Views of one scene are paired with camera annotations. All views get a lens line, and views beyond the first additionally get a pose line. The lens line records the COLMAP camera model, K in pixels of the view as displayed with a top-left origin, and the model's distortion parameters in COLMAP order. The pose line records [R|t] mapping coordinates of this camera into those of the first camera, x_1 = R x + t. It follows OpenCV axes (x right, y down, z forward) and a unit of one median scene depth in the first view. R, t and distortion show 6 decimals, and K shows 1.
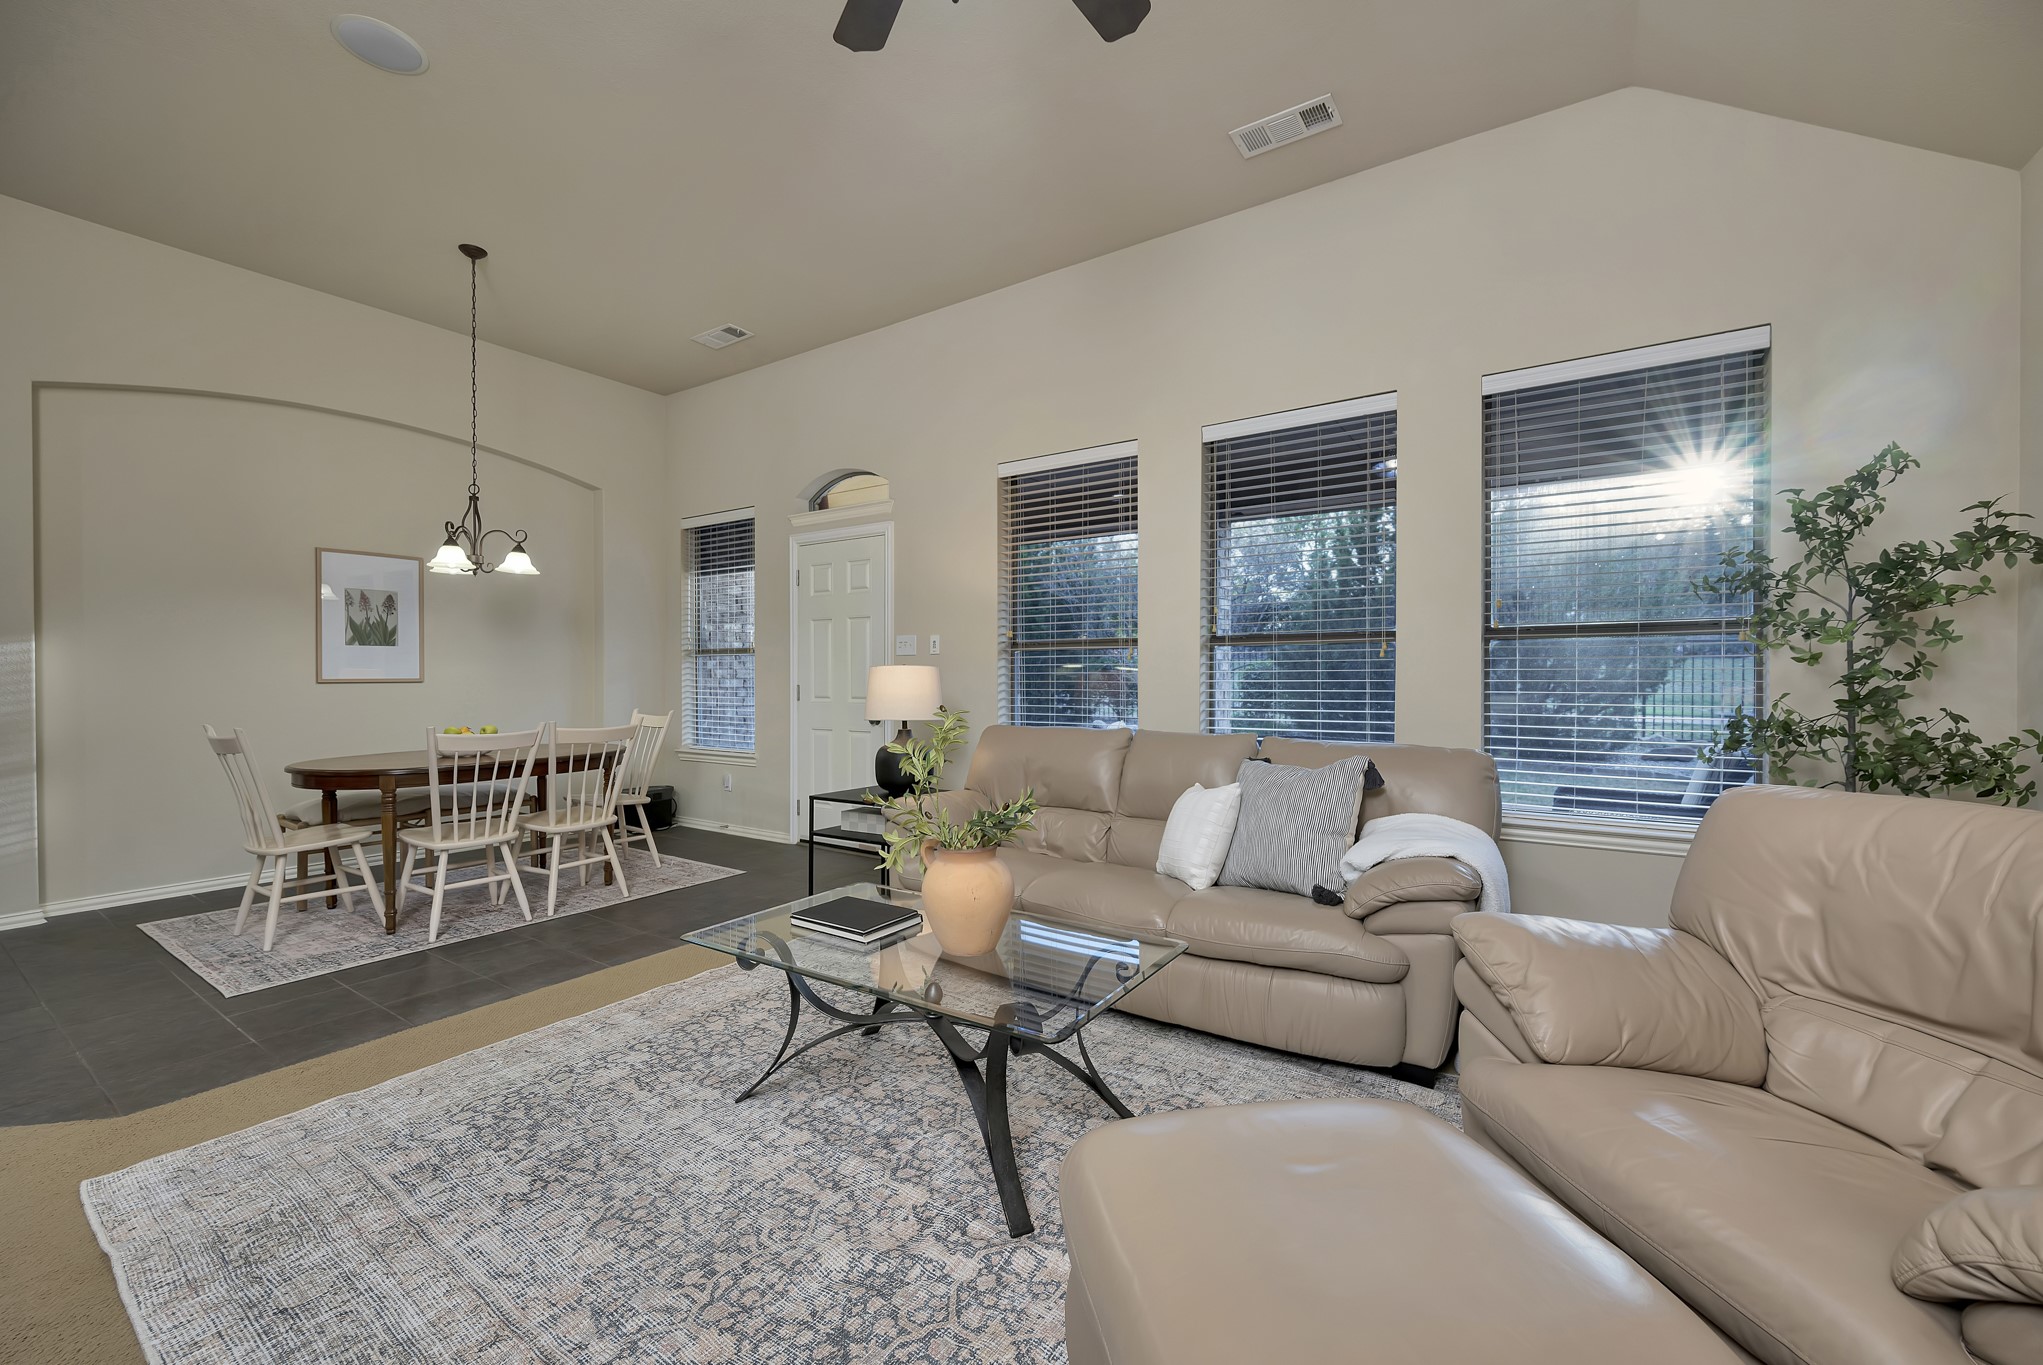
lens RADIAL K [[811.2, 0, 1038.4], [0, 811.2, 679.2], [0, 0, 1]] dist [-0.001785, -0.000044]
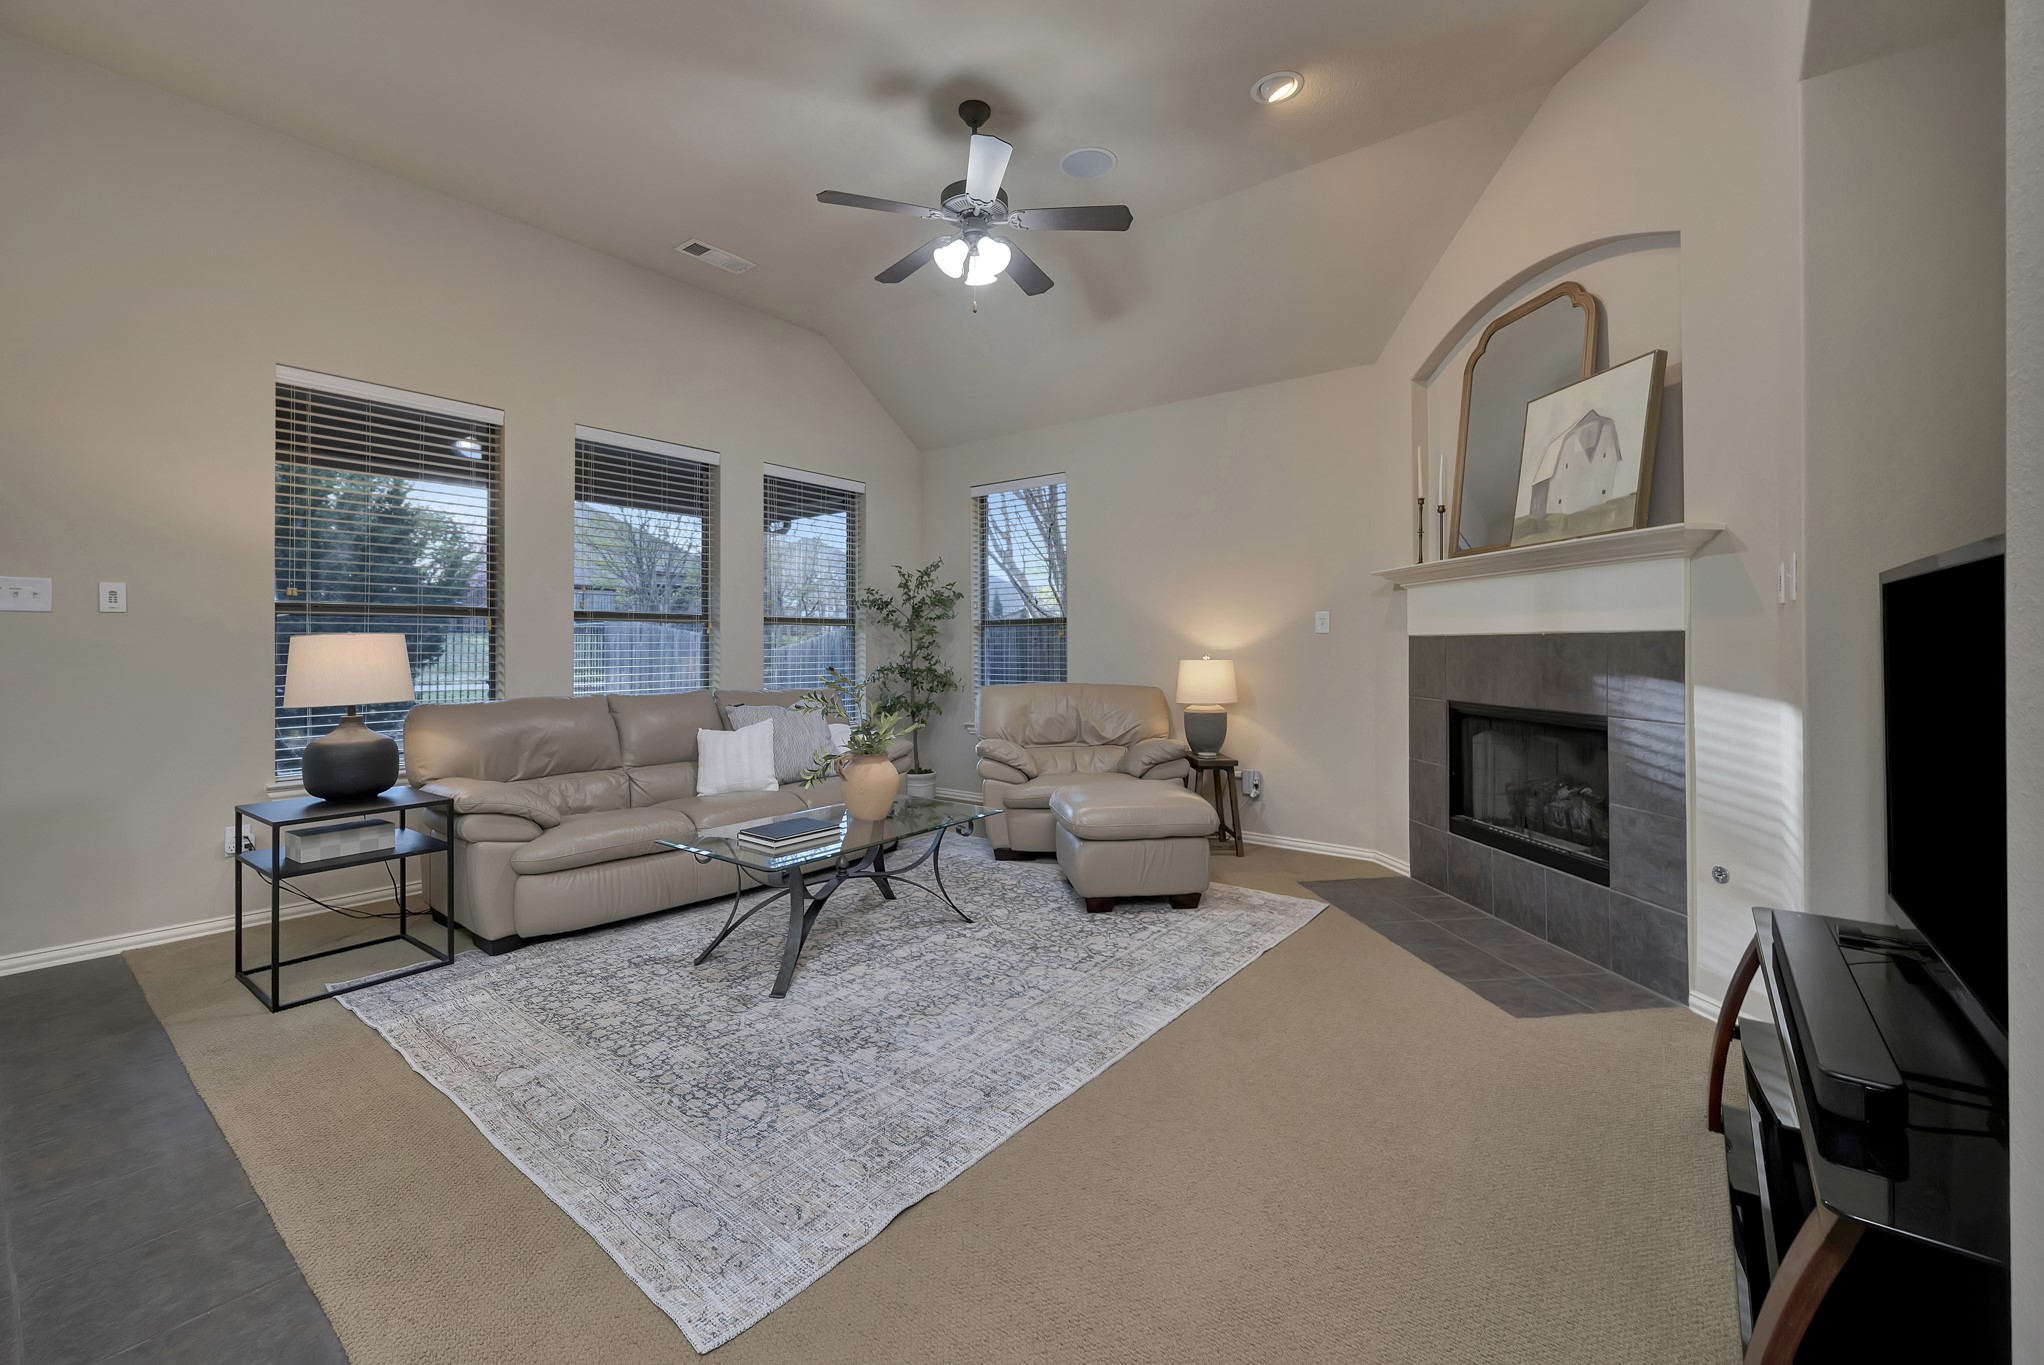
lens RADIAL K [[825.4, 0, 1016.1], [0, 825.4, 632.6], [0, 0, 1]] dist [-0.001319, -0.000223]
pose [[0.078930, 0.016703, 0.996740, -1.519473], [0.003991, 0.999846, -0.017071, -0.002273], [-0.996872, 0.005326, 0.078851, 0.528866]]
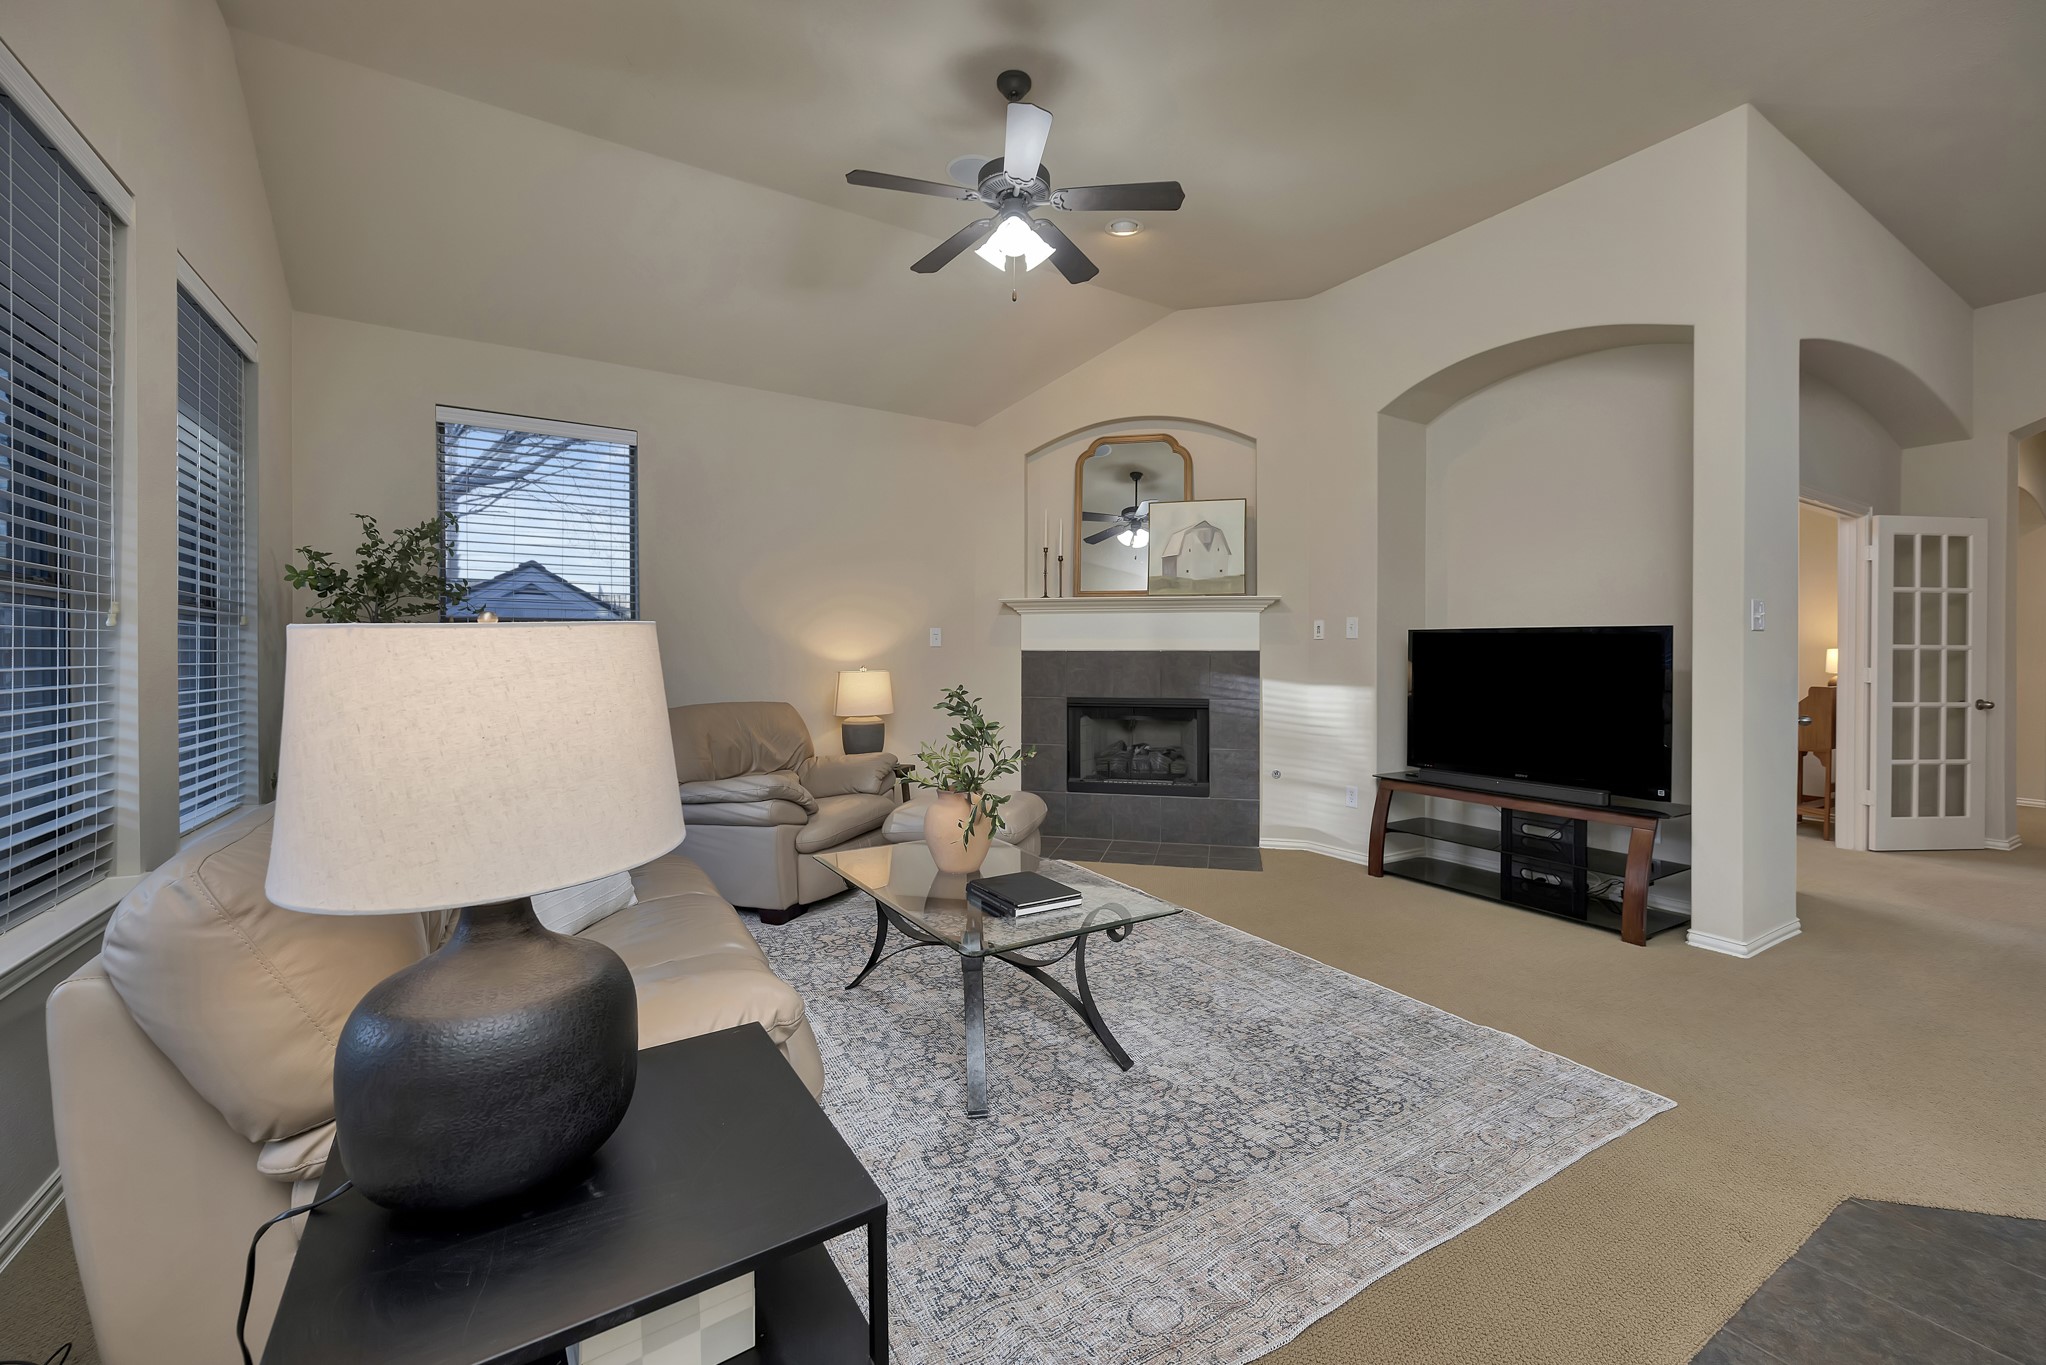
lens RADIAL K [[831.4, 0, 1039.3], [0, 831.4, 652.9], [0, 0, 1]] dist [-0.000118, -0.000068]
pose [[-0.909430, 0.001076, 0.415857, -0.682612], [-0.000130, 0.999996, -0.002873, -0.008239], [-0.415858, -0.002667, -0.909426, 1.951167]]
